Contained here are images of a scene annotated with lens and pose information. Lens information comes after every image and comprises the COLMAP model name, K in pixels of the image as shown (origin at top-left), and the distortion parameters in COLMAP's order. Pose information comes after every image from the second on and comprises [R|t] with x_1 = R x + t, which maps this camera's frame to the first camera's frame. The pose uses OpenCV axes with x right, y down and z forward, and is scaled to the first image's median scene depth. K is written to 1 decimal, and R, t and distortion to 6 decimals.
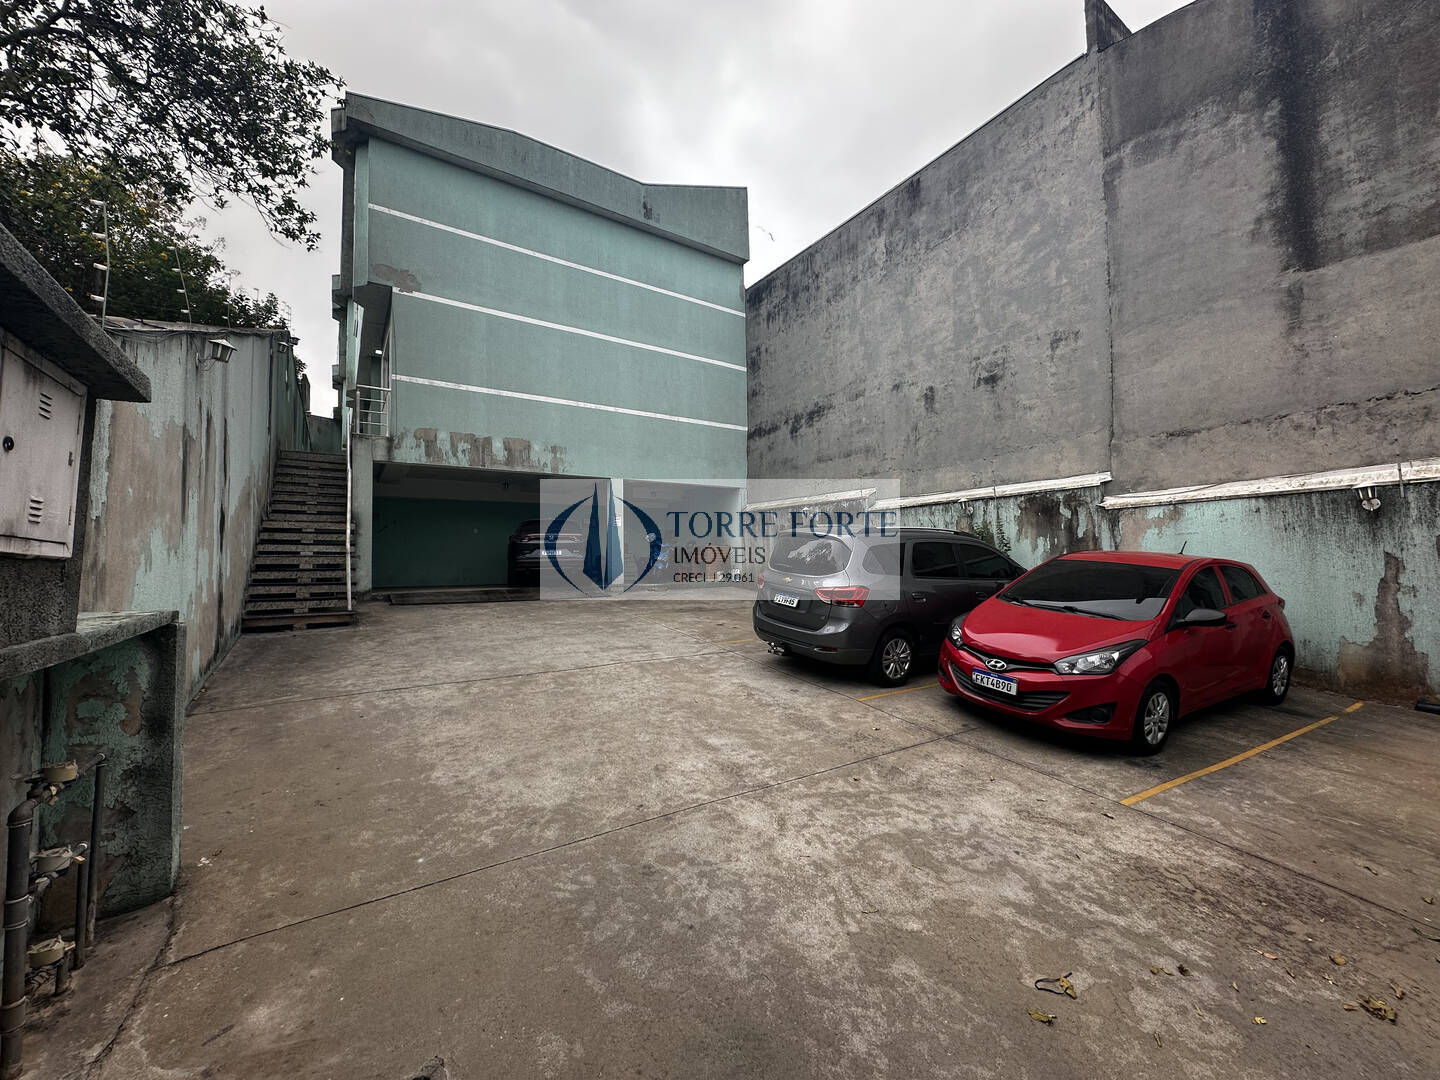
lens RADIAL K [[573.5, 0, 719.9], [0, 573.5, 541.6], [0, 0, 1]] dist [-0.003075, 0.000550]
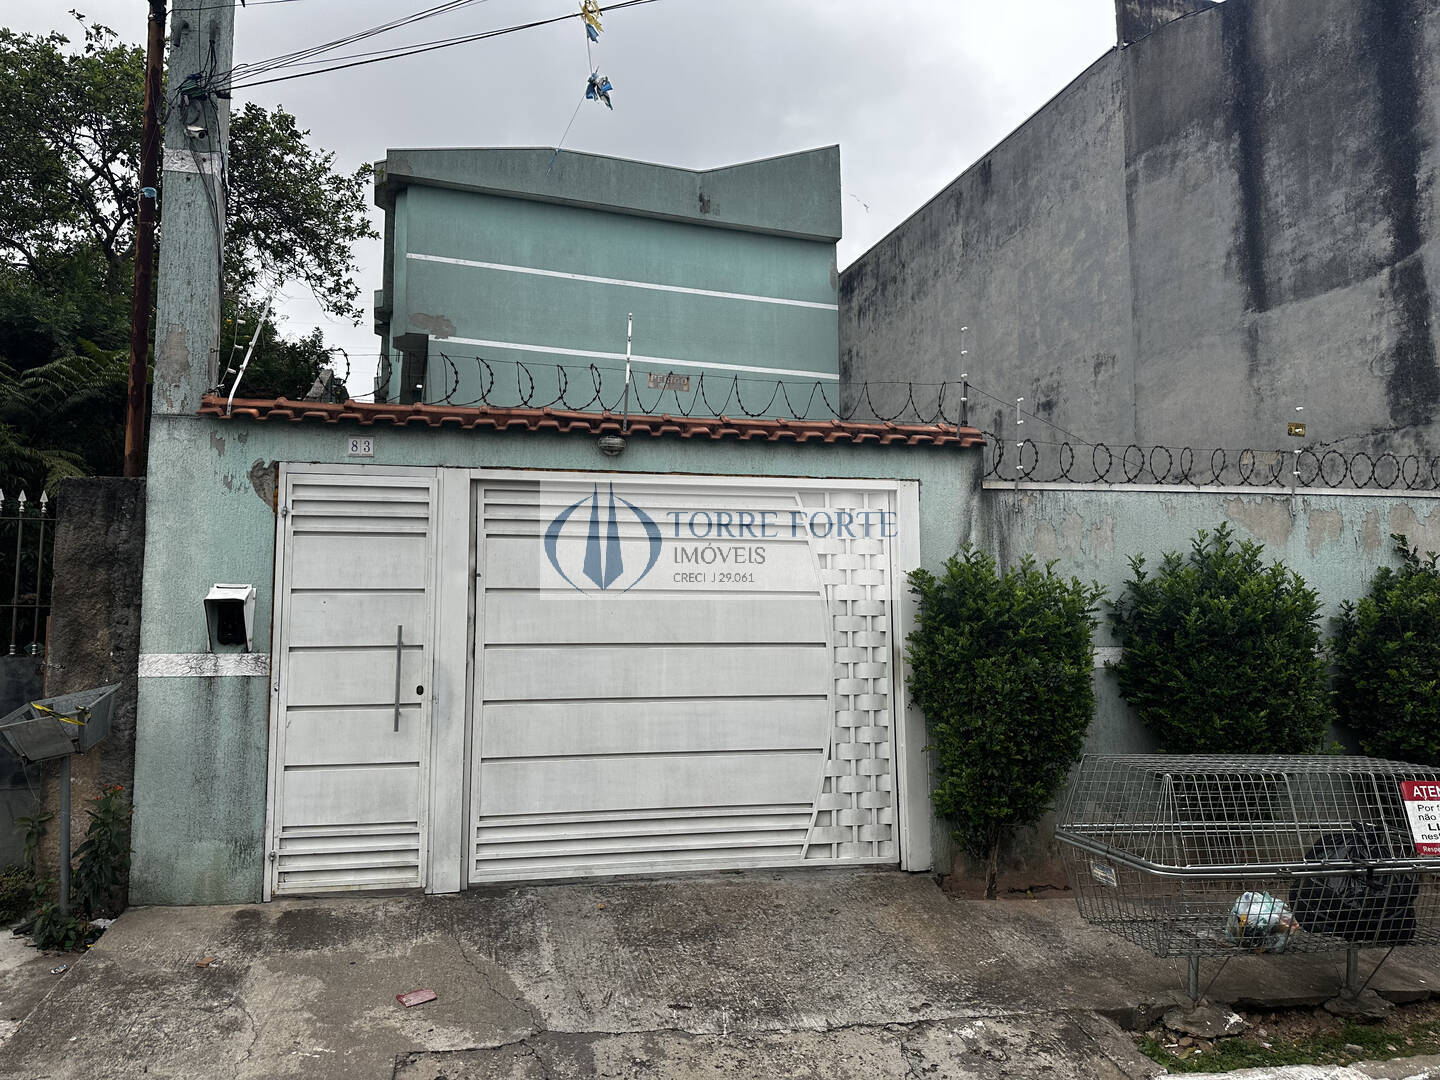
lens RADIAL K [[1019.0, 0, 720.0], [0, 1019.0, 540.0], [0, 0, 1]] dist [0.114804, -0.186069]
pose [[0.963784, -0.016954, -0.266144, 0.400651], [0.001922, 0.998393, -0.056640, 0.002662], [0.266676, 0.054077, 0.962268, -0.584300]]
